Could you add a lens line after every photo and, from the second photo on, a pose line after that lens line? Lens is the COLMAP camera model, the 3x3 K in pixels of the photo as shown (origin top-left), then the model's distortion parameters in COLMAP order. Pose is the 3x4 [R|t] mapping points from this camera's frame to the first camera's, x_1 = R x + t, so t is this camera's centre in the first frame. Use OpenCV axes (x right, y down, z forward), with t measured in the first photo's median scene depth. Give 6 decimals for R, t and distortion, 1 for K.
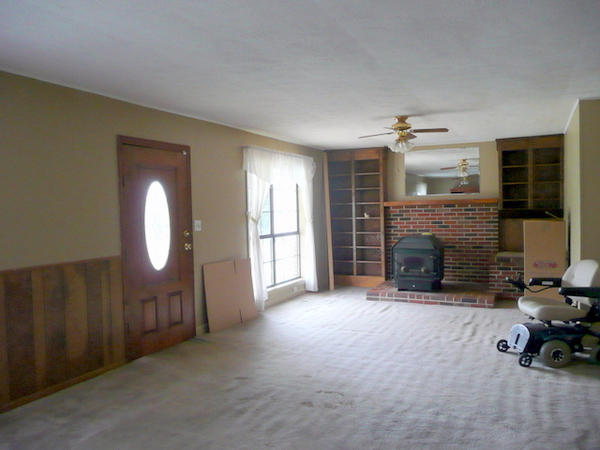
lens RADIAL K [[499.8, 0, 298.7], [0, 499.8, 223.3], [0, 0, 1]] dist [-0.014051, 0.003747]
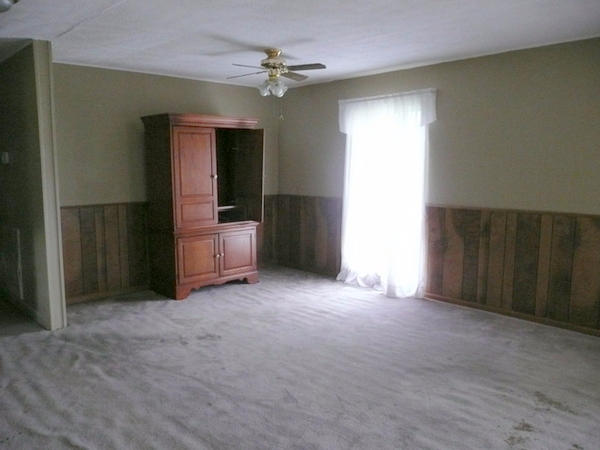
lens RADIAL K [[499.8, 0, 299.3], [0, 499.8, 225.9], [0, 0, 1]] dist [-0.014051, 0.003747]
pose [[-0.374287, 0.126828, -0.918599, 0.306988], [-0.027385, 0.988659, 0.147659, -0.014369], [0.926909, 0.080422, -0.366569, 0.364244]]
